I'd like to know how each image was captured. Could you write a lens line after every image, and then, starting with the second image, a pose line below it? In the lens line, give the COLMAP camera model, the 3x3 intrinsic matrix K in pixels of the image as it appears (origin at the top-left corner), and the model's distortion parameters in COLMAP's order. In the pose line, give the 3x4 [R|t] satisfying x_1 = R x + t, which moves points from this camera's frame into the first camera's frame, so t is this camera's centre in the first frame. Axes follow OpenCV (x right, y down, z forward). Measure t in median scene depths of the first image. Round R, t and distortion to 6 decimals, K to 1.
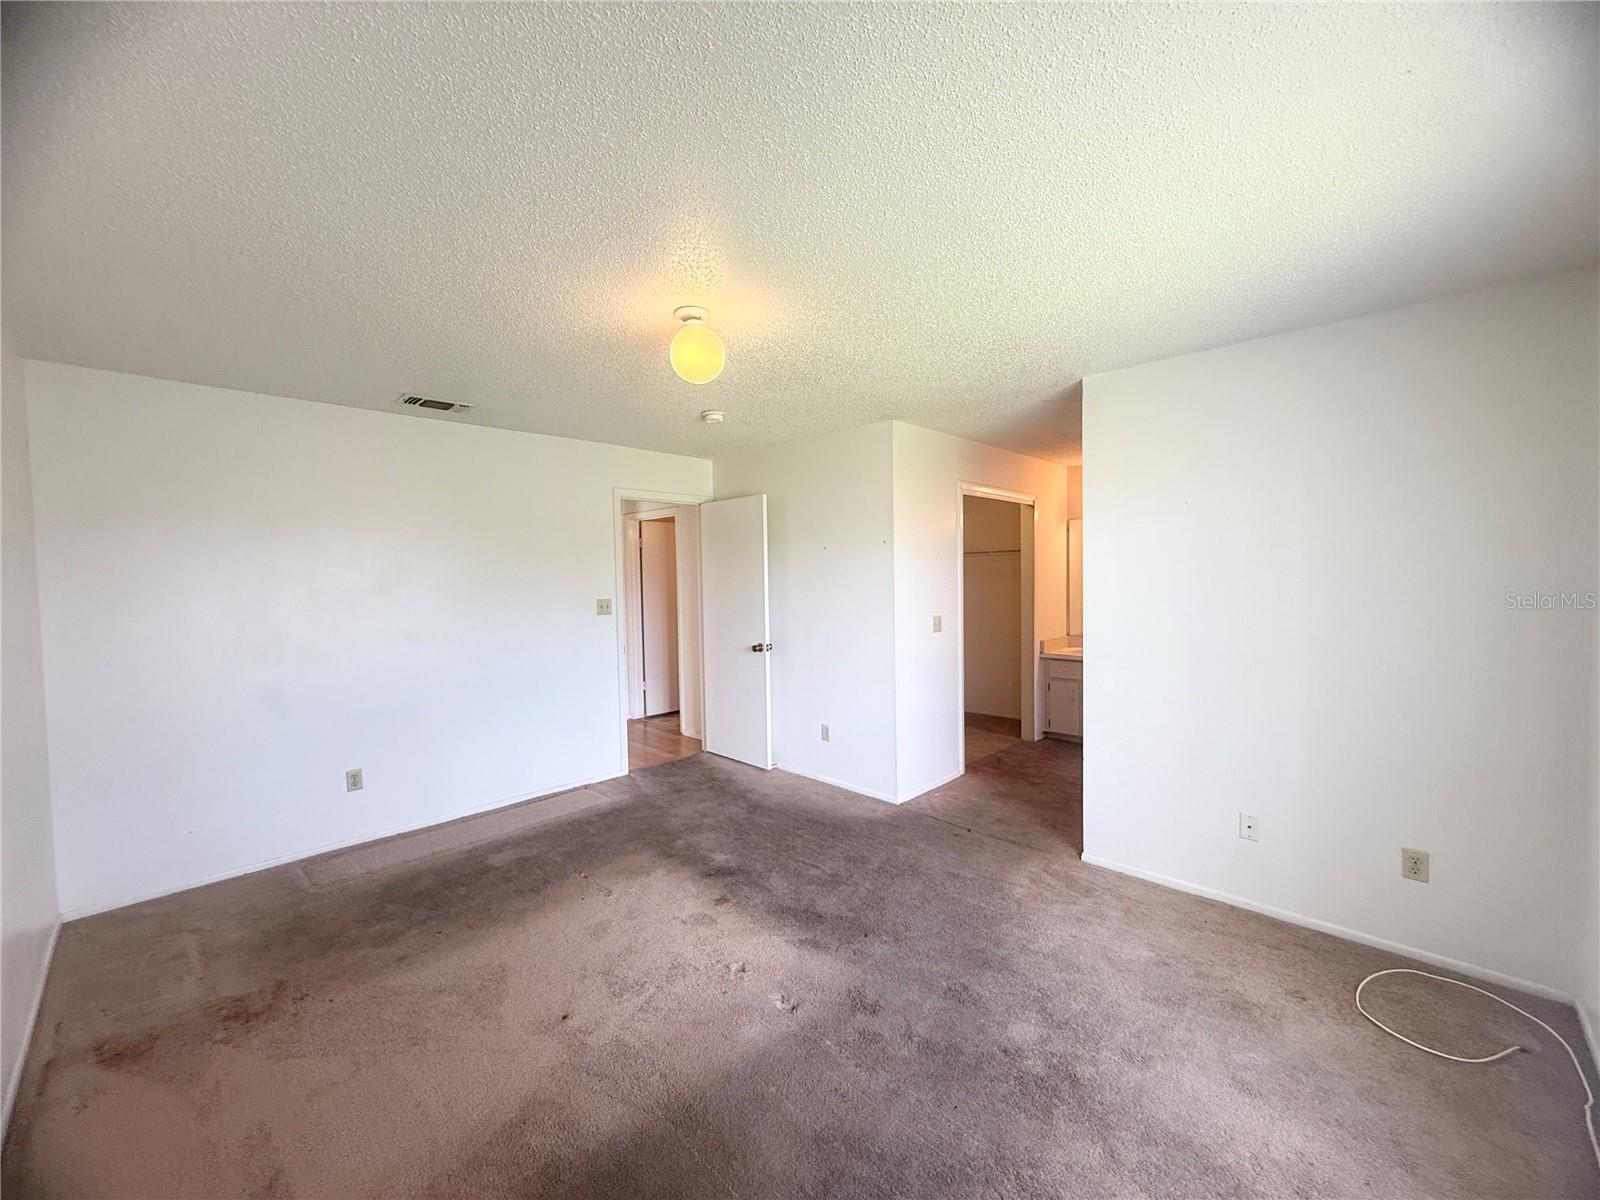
lens RADIAL K [[634.2, 0, 795.4], [0, 634.2, 598.5], [0, 0, 1]] dist [-0.000063, 0.000357]
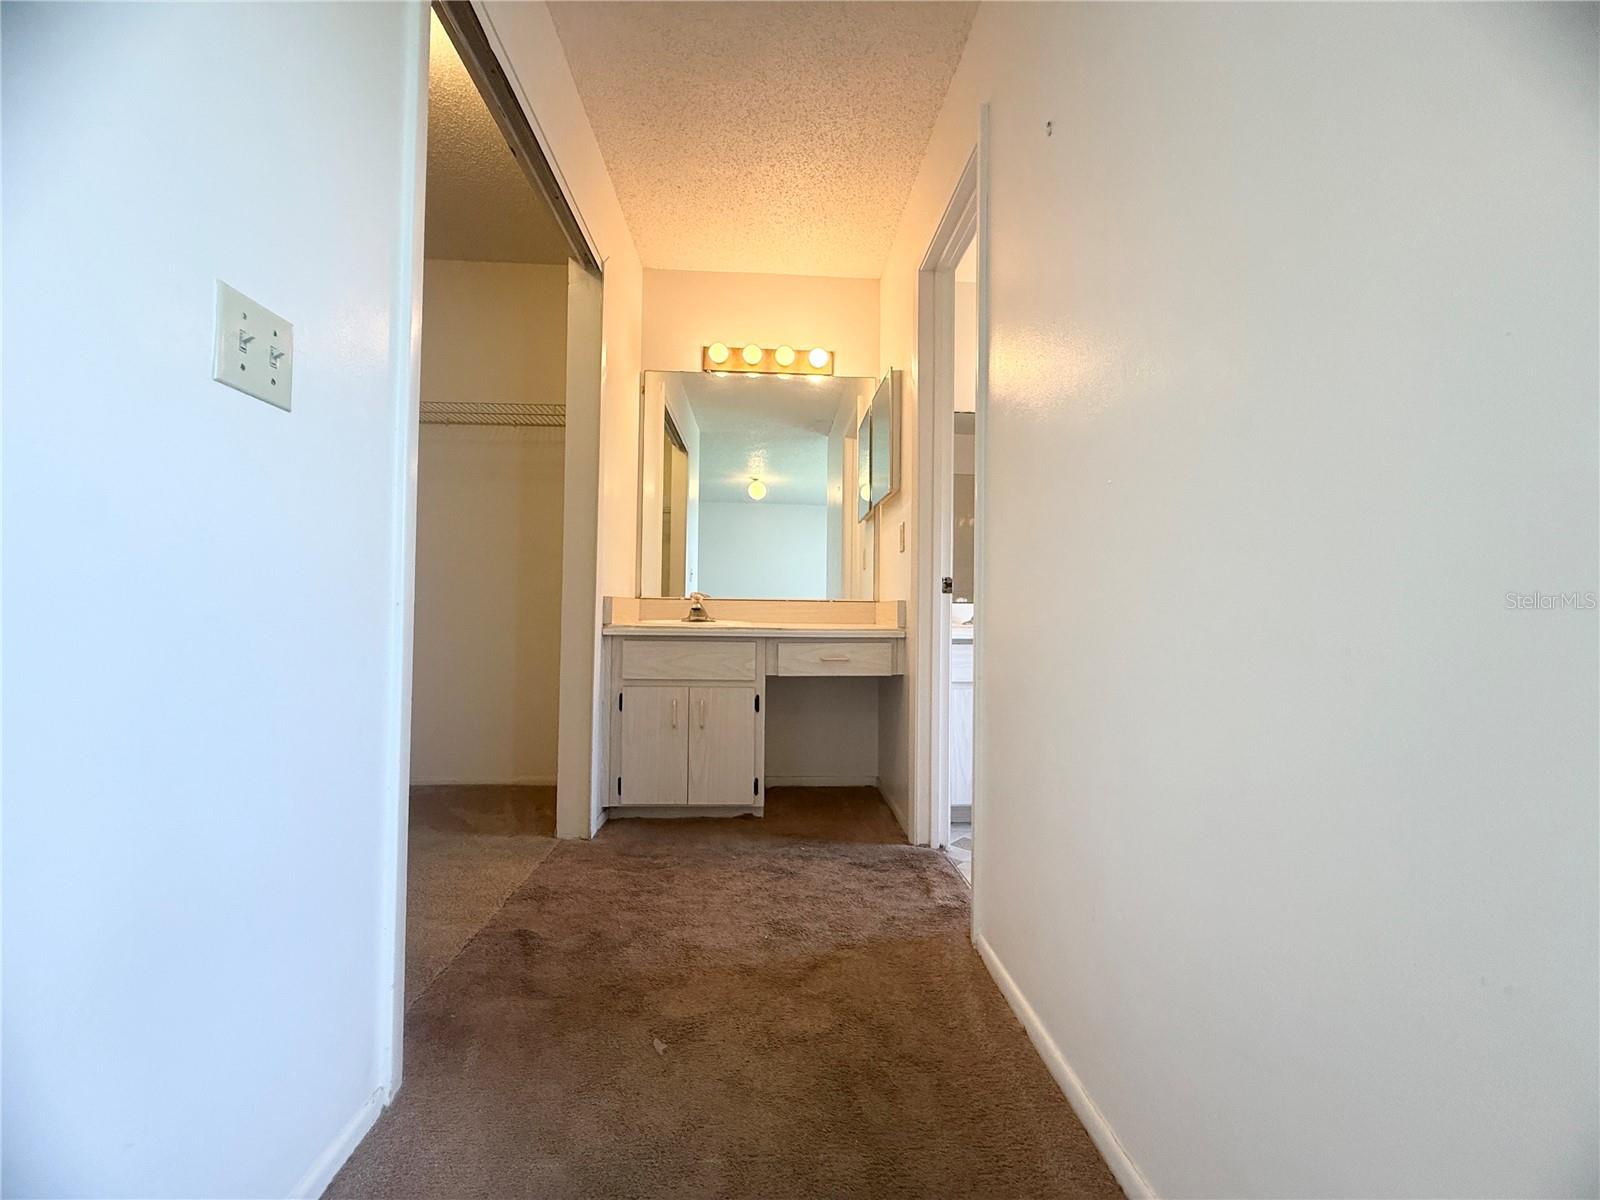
lens RADIAL K [[634.2, 0, 795.4], [0, 634.2, 598.5], [0, 0, 1]] dist [-0.000063, 0.000357]
pose [[0.674036, 0.043246, 0.737432, 0.160134], [-0.001857, 0.998381, -0.056852, 0.095597], [-0.738696, 0.036951, 0.673025, 0.634463]]
